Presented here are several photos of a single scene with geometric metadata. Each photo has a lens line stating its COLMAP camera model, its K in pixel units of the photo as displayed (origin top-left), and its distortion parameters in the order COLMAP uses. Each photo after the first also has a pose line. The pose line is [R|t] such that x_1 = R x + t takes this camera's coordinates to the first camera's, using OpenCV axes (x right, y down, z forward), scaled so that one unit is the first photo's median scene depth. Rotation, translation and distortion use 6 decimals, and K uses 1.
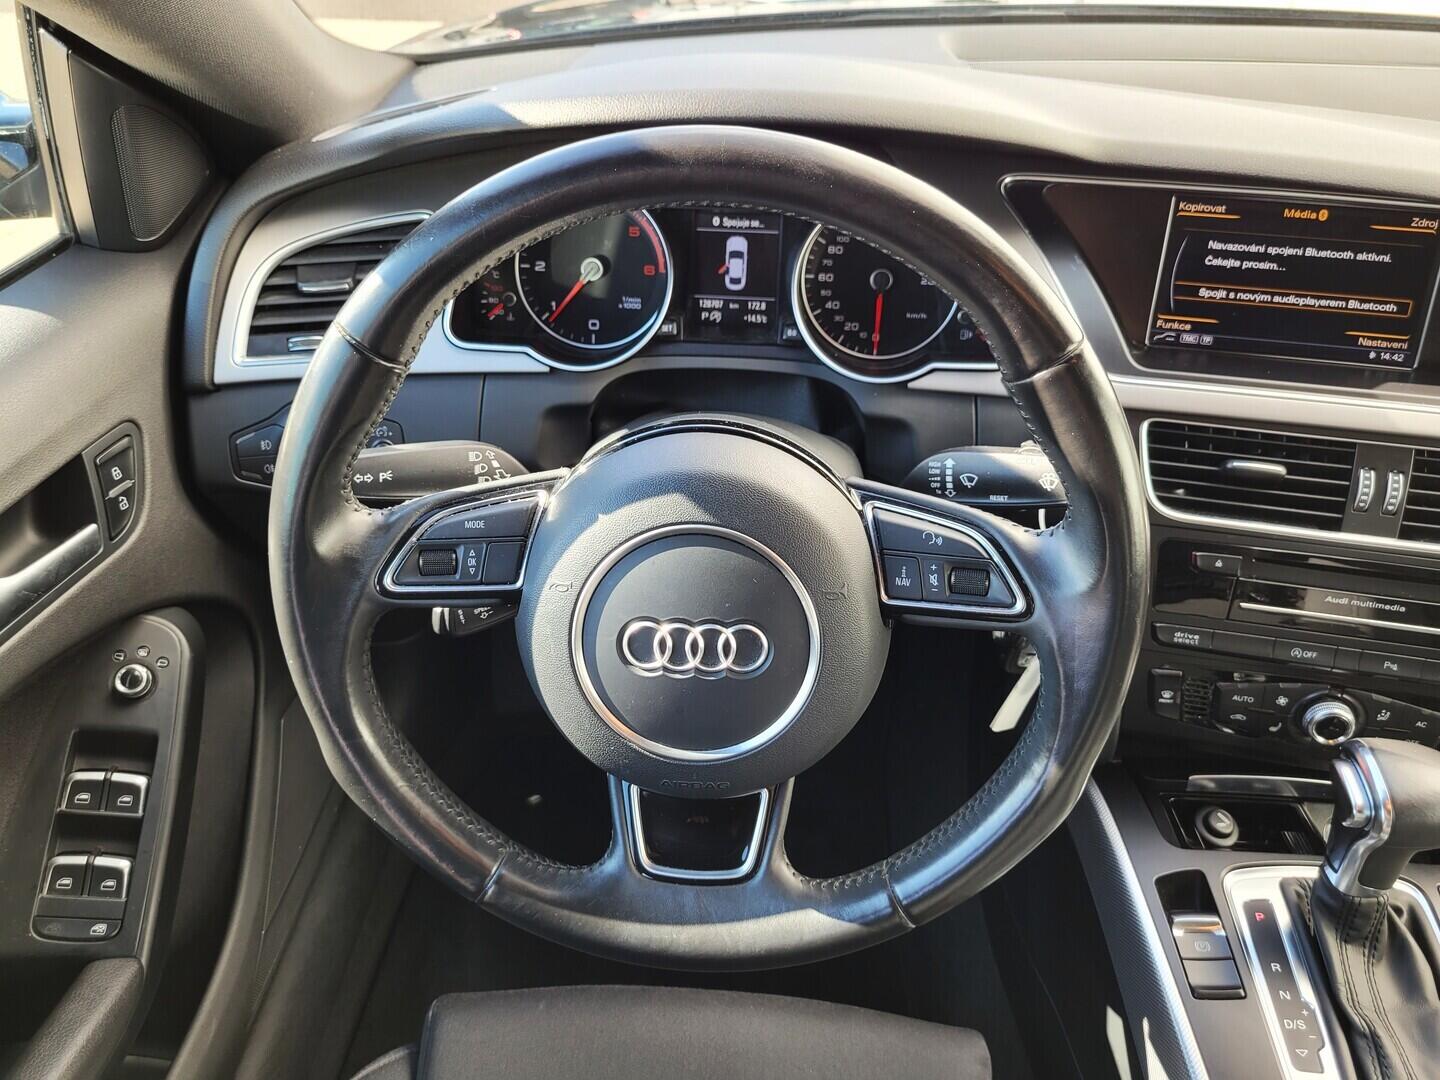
lens RADIAL K [[1123.1, 0, 706.6], [0, 1123.1, 512.7], [0, 0, 1]] dist [0.016644, -0.016809]
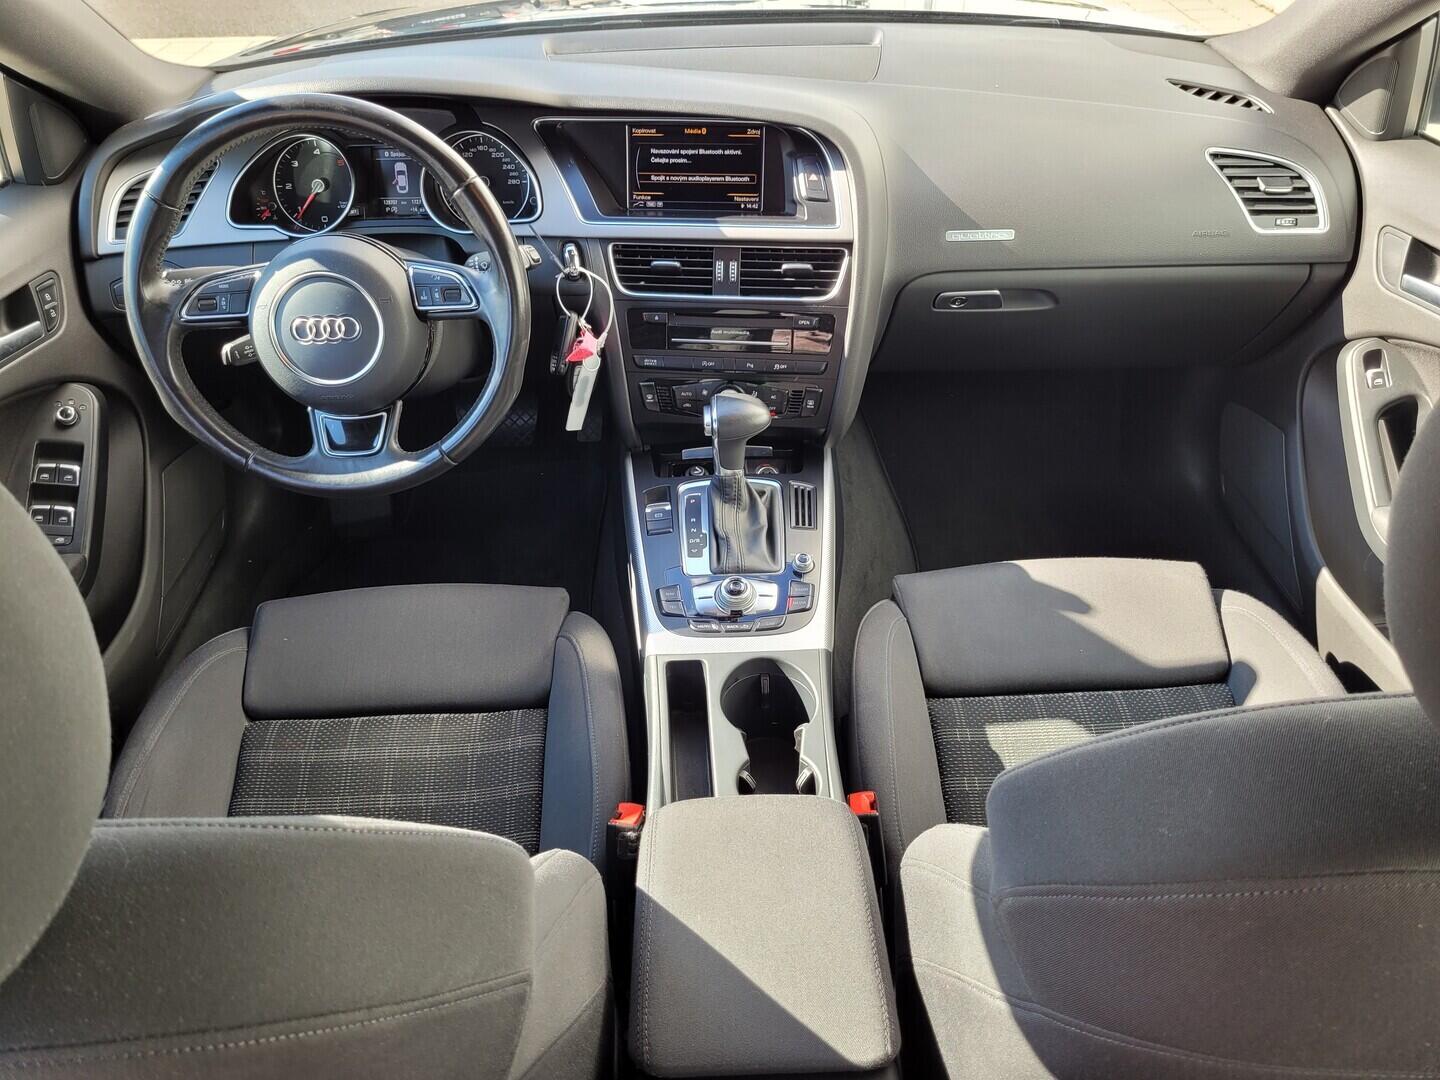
lens RADIAL K [[1123.1, 0, 737.8], [0, 1123.1, 529.2], [0, 0, 1]] dist [0.016644, -0.016809]
pose [[0.994181, -0.079145, 0.073073, 0.412830], [0.077731, 0.996731, 0.022008, 0.359291], [-0.074576, -0.016200, 0.997084, -0.881084]]
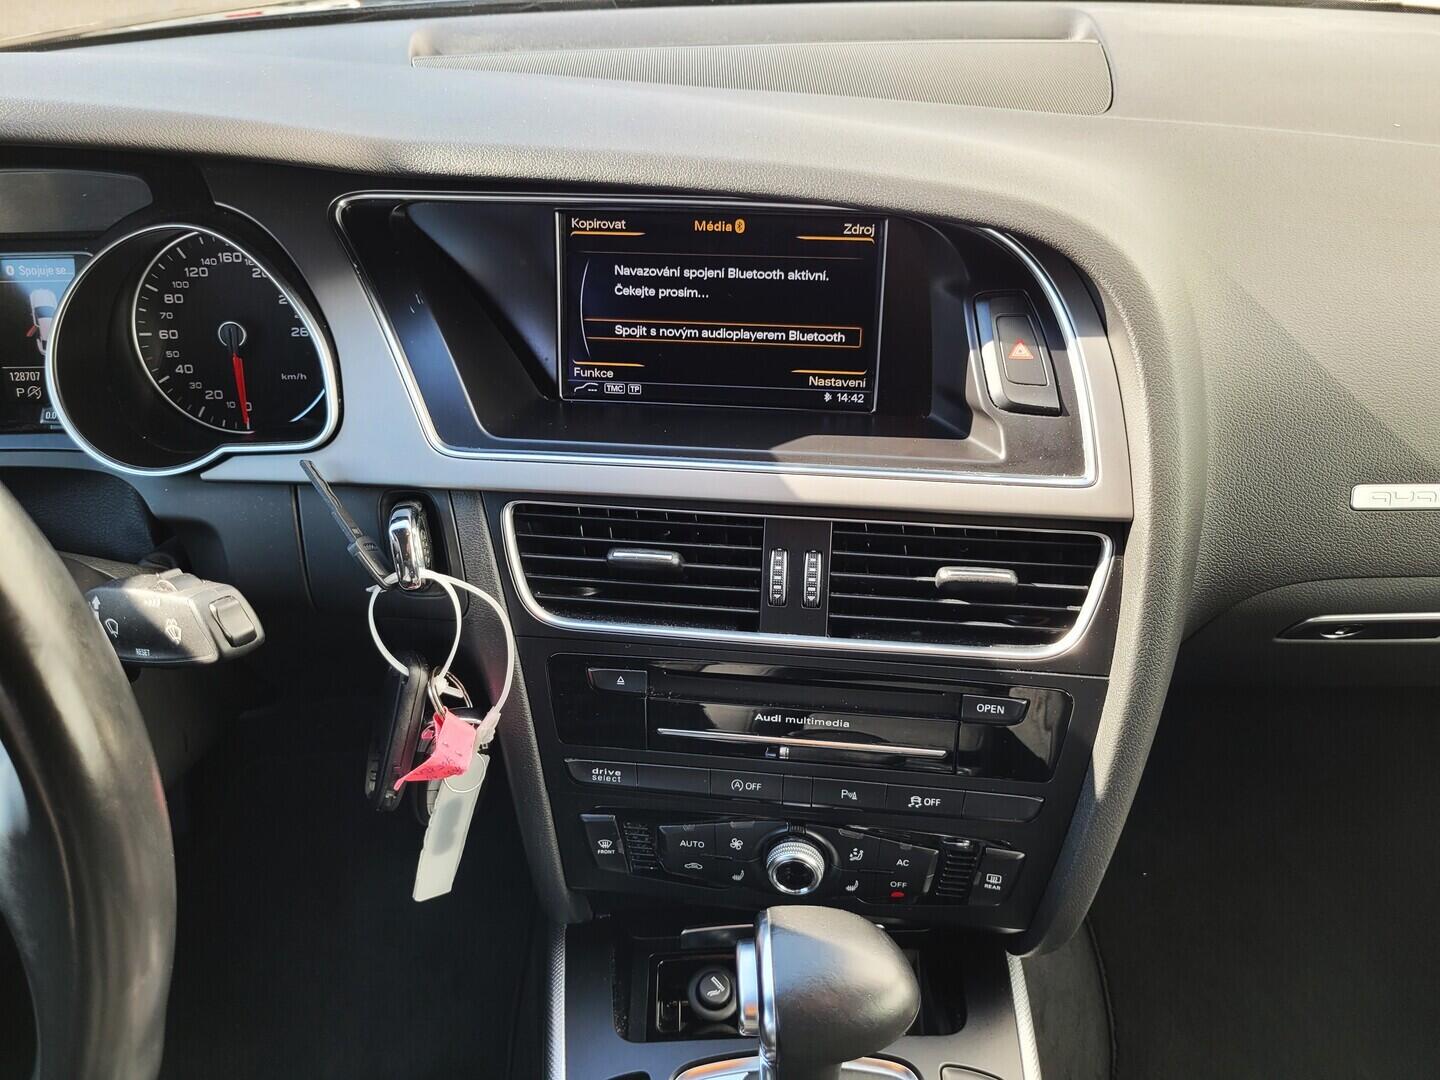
lens RADIAL K [[1123.1, 0, 729.8], [0, 1123.1, 518.3], [0, 0, 1]] dist [0.016644, -0.016809]
pose [[0.995334, -0.068299, 0.068160, 0.471299], [0.069332, 0.997510, -0.012901, -0.049825], [-0.067110, 0.017567, 0.997591, 0.217279]]
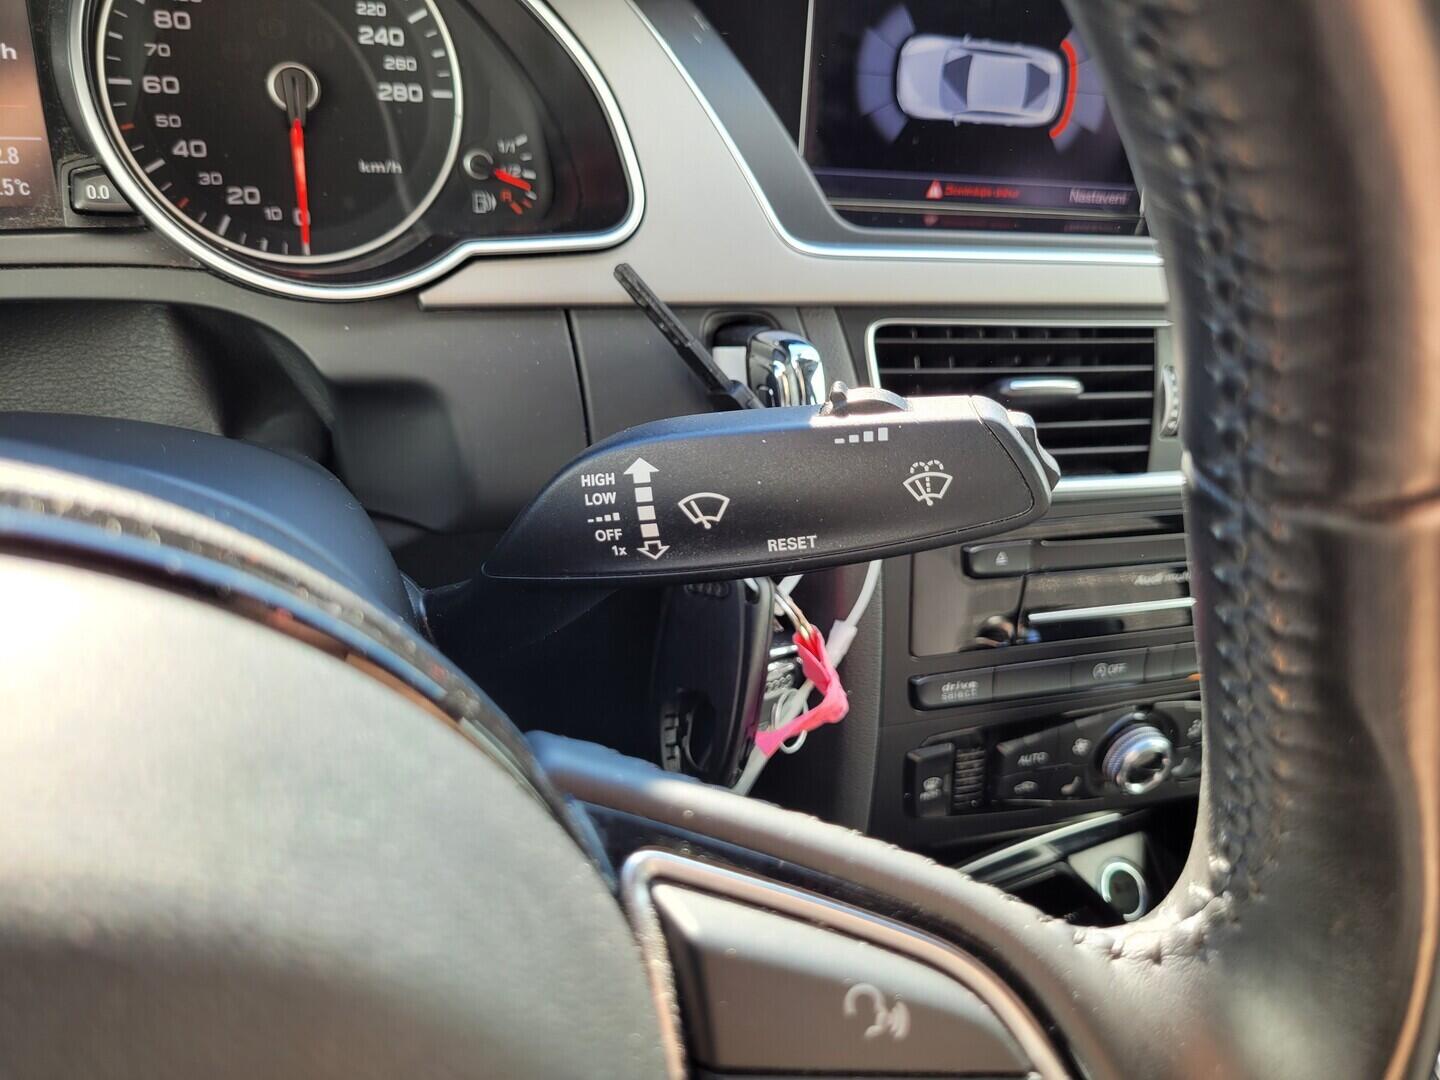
lens RADIAL K [[1123.1, 0, 736.8], [0, 1123.1, 500.9], [0, 0, 1]] dist [0.016644, -0.016809]
pose [[0.841174, -0.173737, 0.512095, 0.044908], [0.163192, 0.984390, 0.065910, -0.044035], [-0.515552, 0.028128, 0.856396, 0.555148]]
